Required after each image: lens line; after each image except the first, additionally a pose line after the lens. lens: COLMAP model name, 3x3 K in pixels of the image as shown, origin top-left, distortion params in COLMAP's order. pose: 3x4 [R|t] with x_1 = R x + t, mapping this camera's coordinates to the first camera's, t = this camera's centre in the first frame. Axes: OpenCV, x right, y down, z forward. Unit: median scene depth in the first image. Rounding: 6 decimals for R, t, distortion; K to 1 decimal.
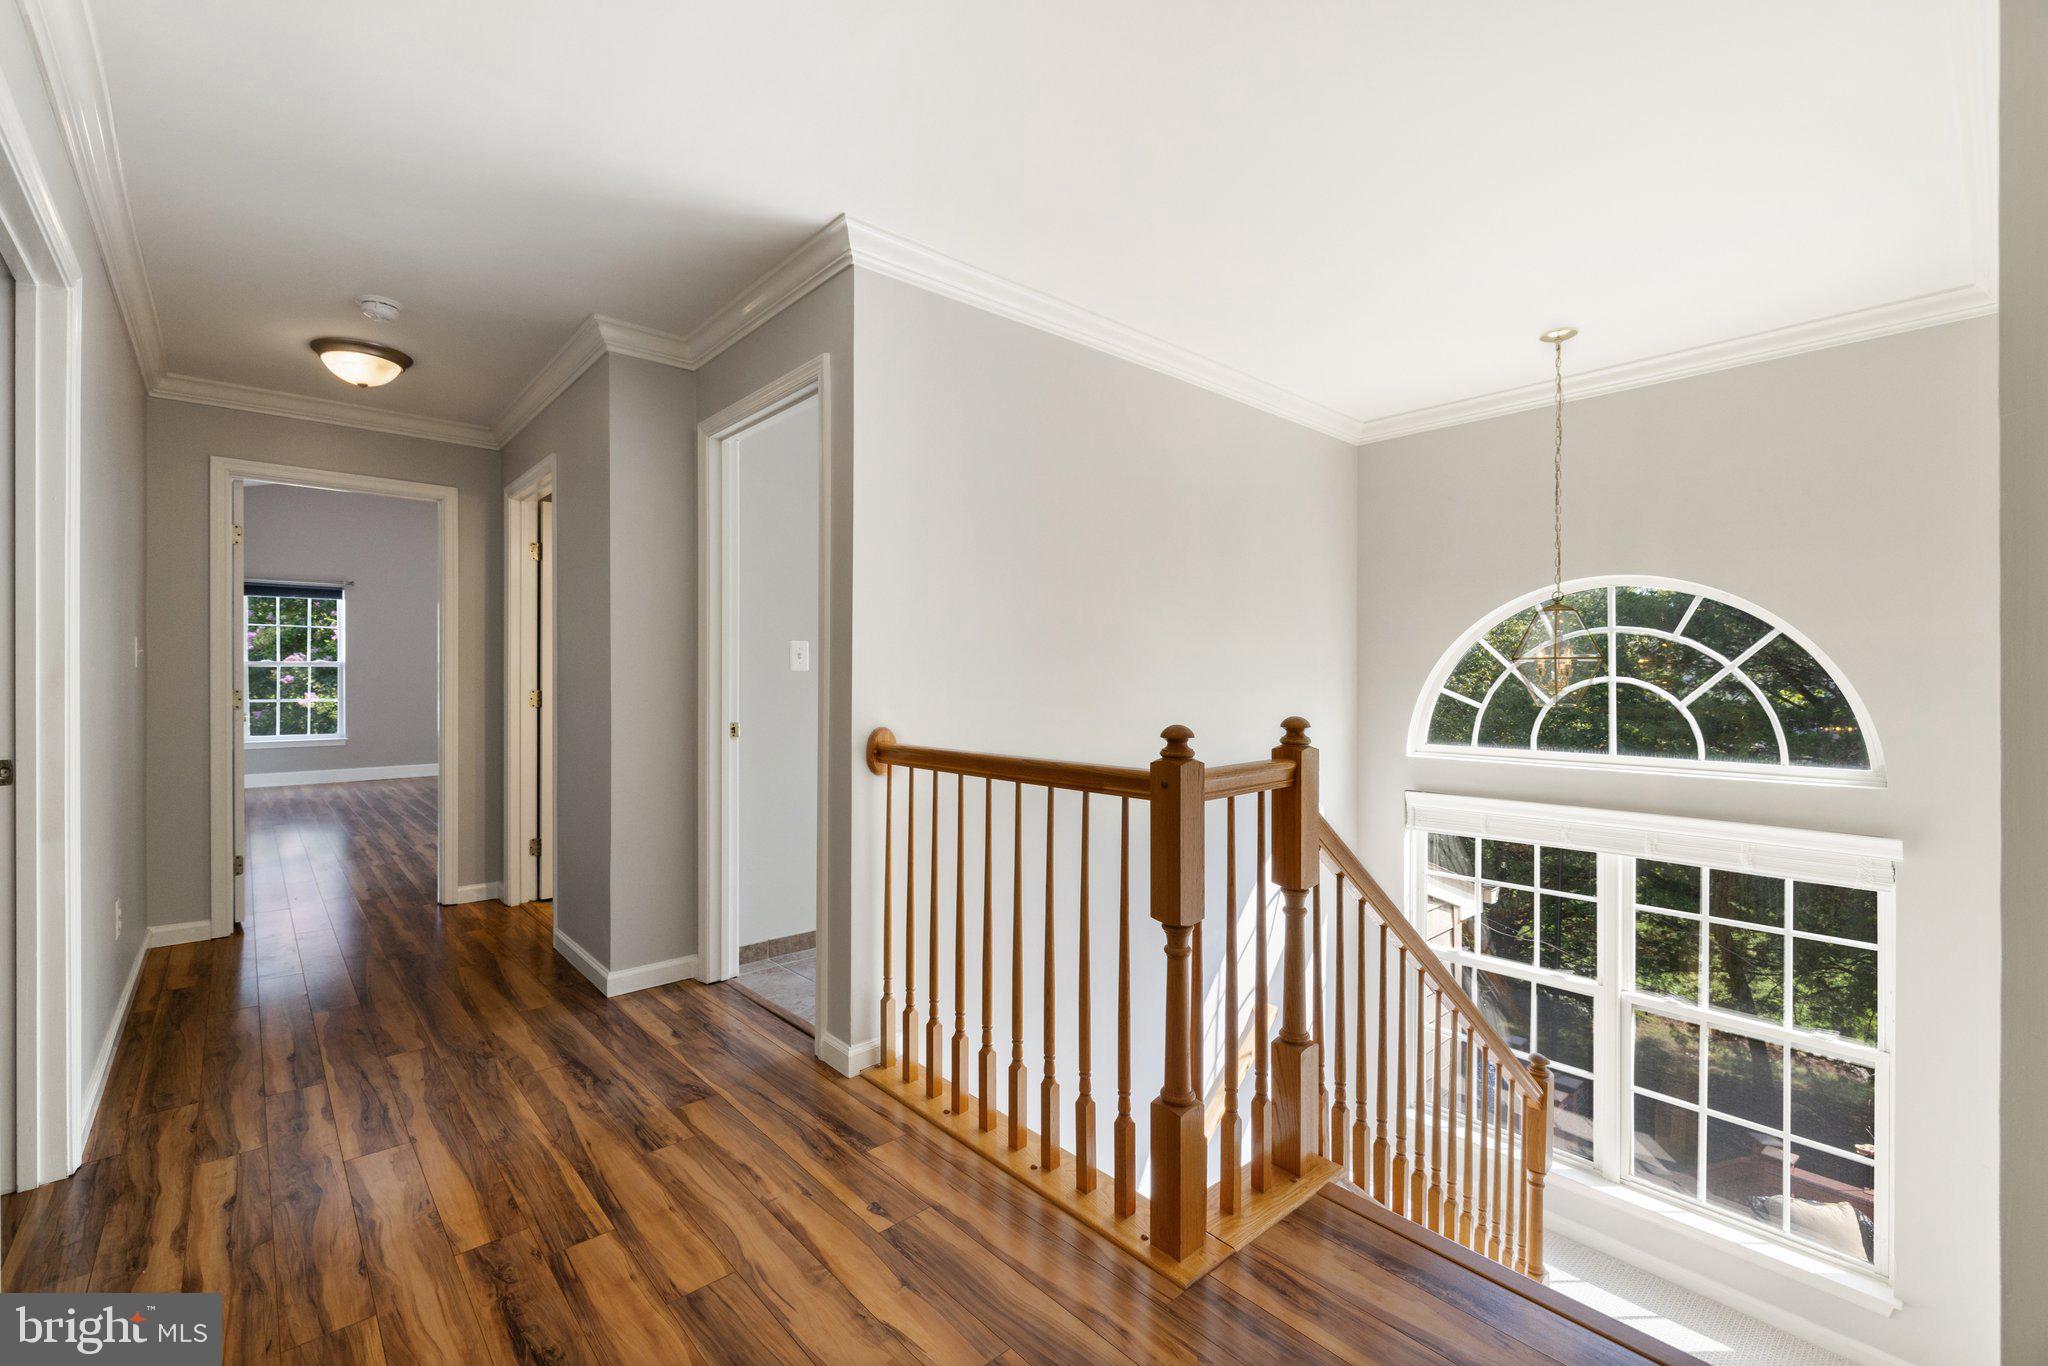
lens RADIAL K [[861.6, 0, 962.4], [0, 861.6, 680.4], [0, 0, 1]] dist [-0.001938, -0.000541]
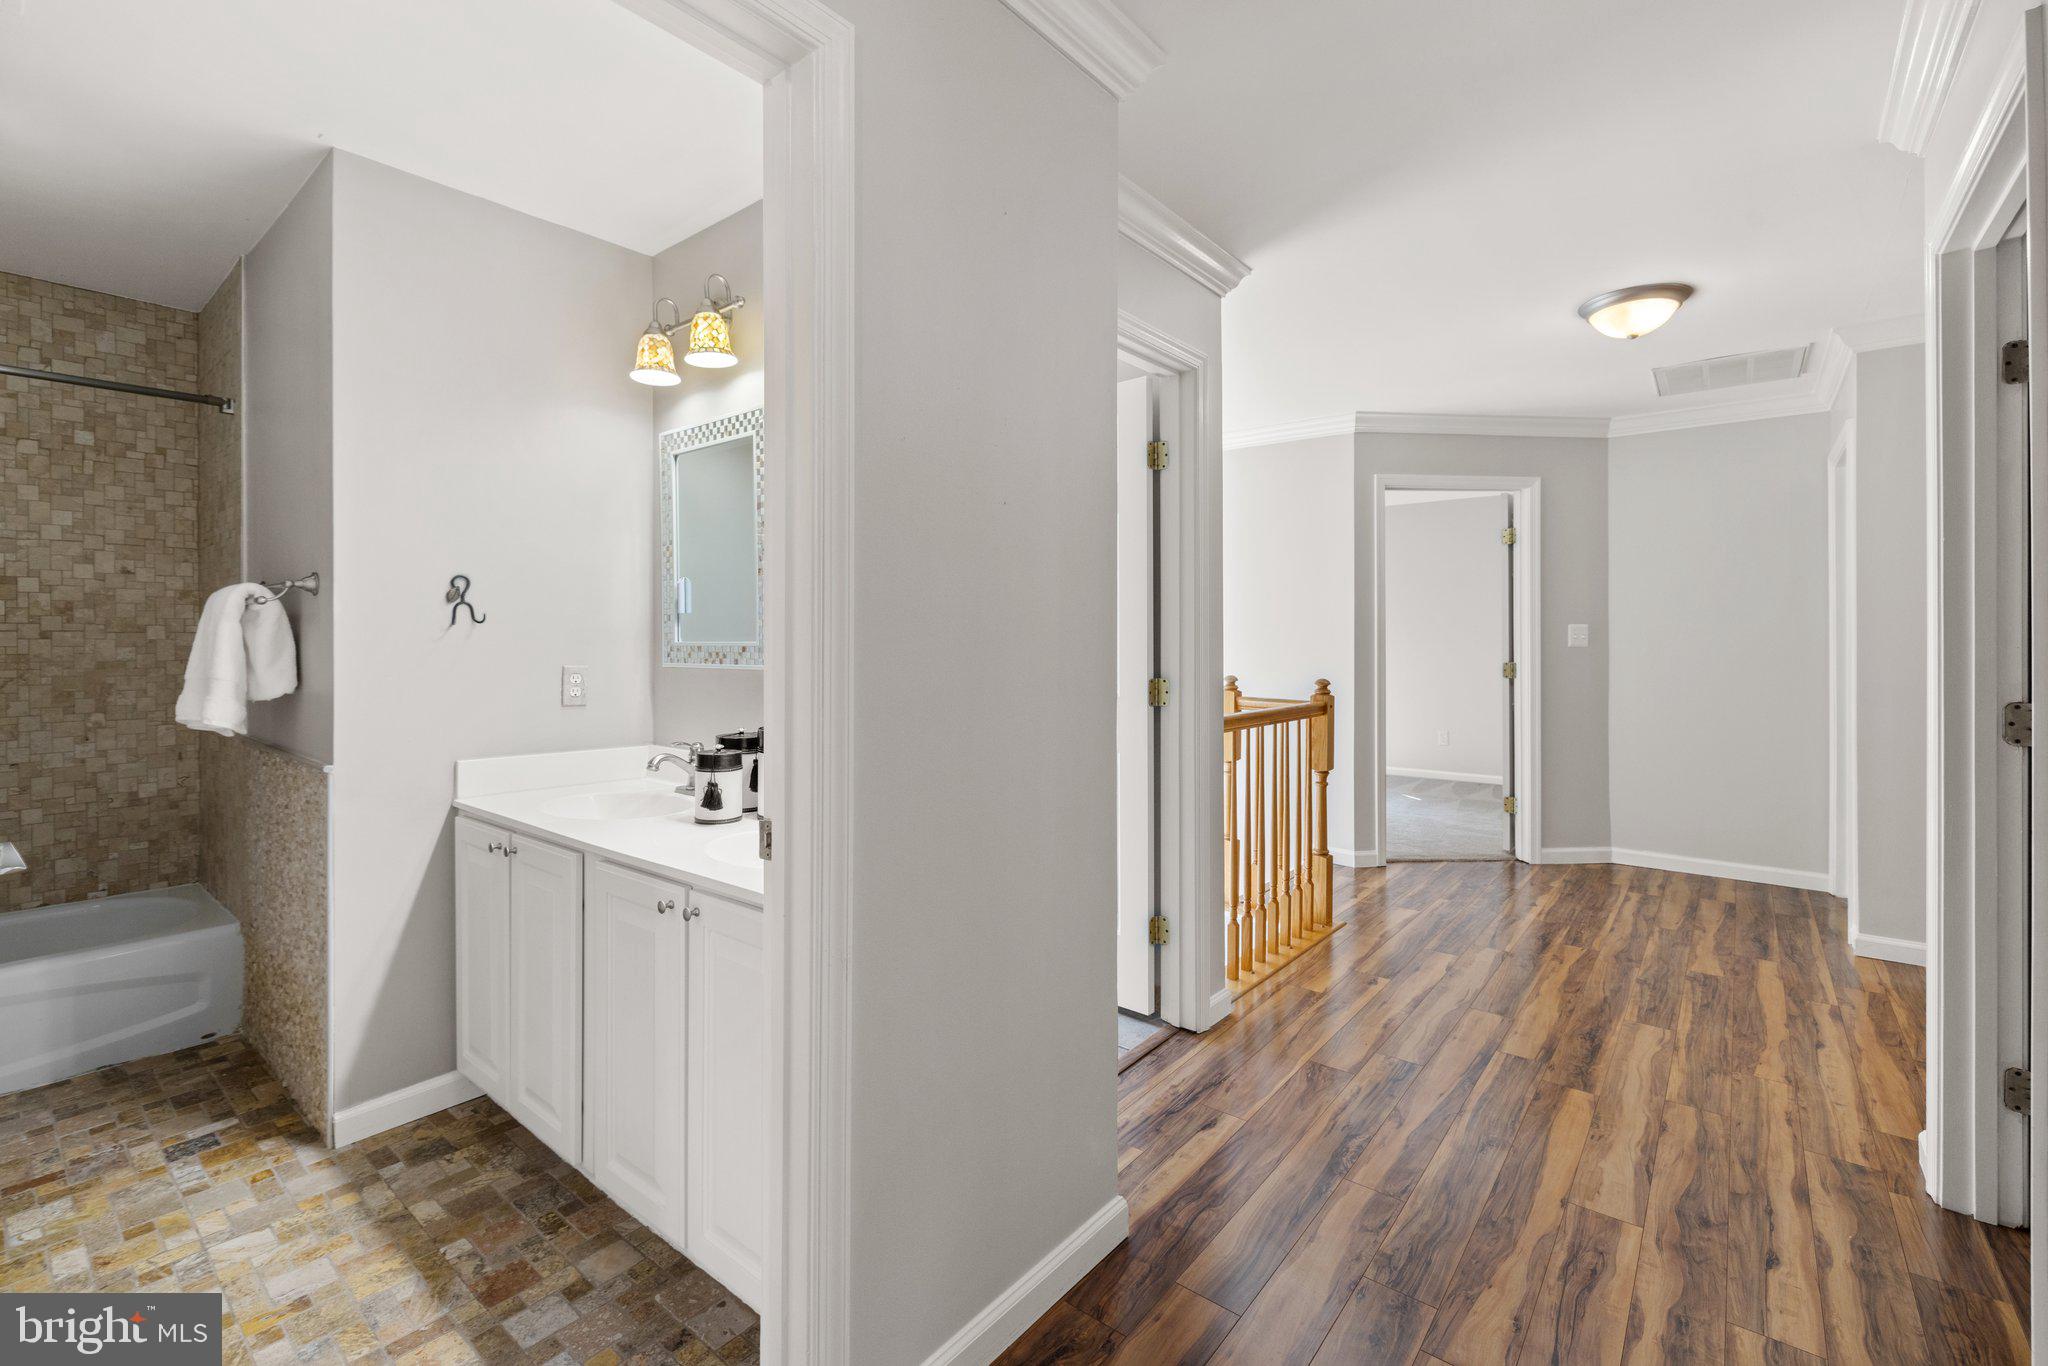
lens RADIAL K [[861.6, 0, 1050.2], [0, 861.6, 646.0], [0, 0, 1]] dist [-0.001938, -0.000541]
pose [[-0.194485, -0.000516, 0.980905, -1.401815], [0.010620, 0.999940, 0.002632, -0.036219], [-0.980848, 0.010929, -0.194468, 1.686840]]
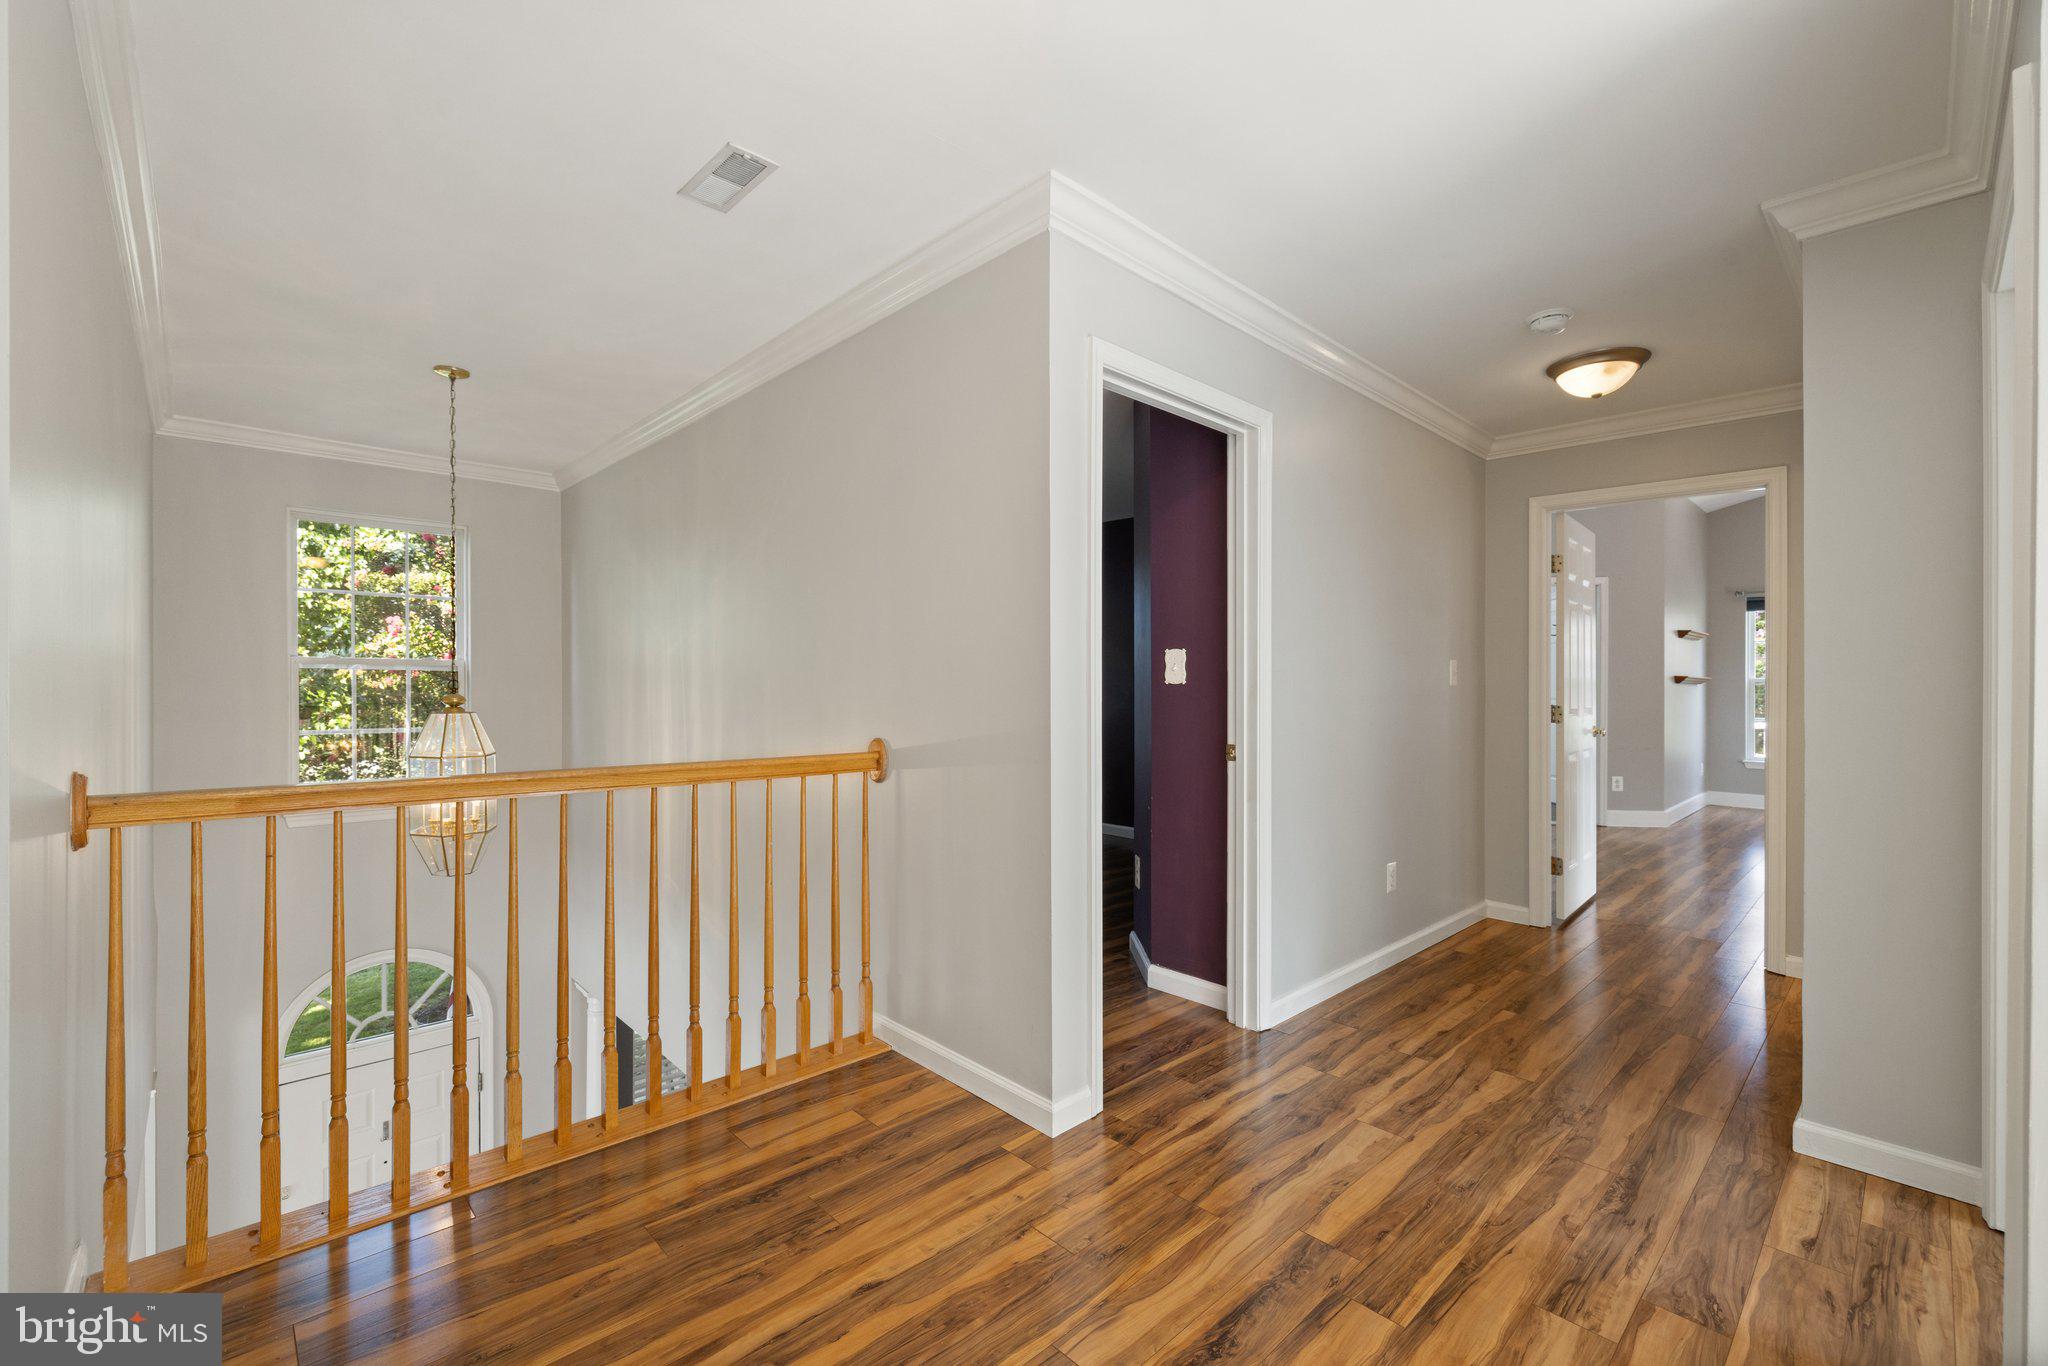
lens RADIAL K [[861.6, 0, 1020.4], [0, 861.6, 678.8], [0, 0, 1]] dist [-0.001938, -0.000541]
pose [[0.055832, -0.006048, -0.998422, 0.377711], [-0.016665, 0.999837, -0.006988, -0.005124], [0.998301, 0.017029, 0.055722, 0.467372]]
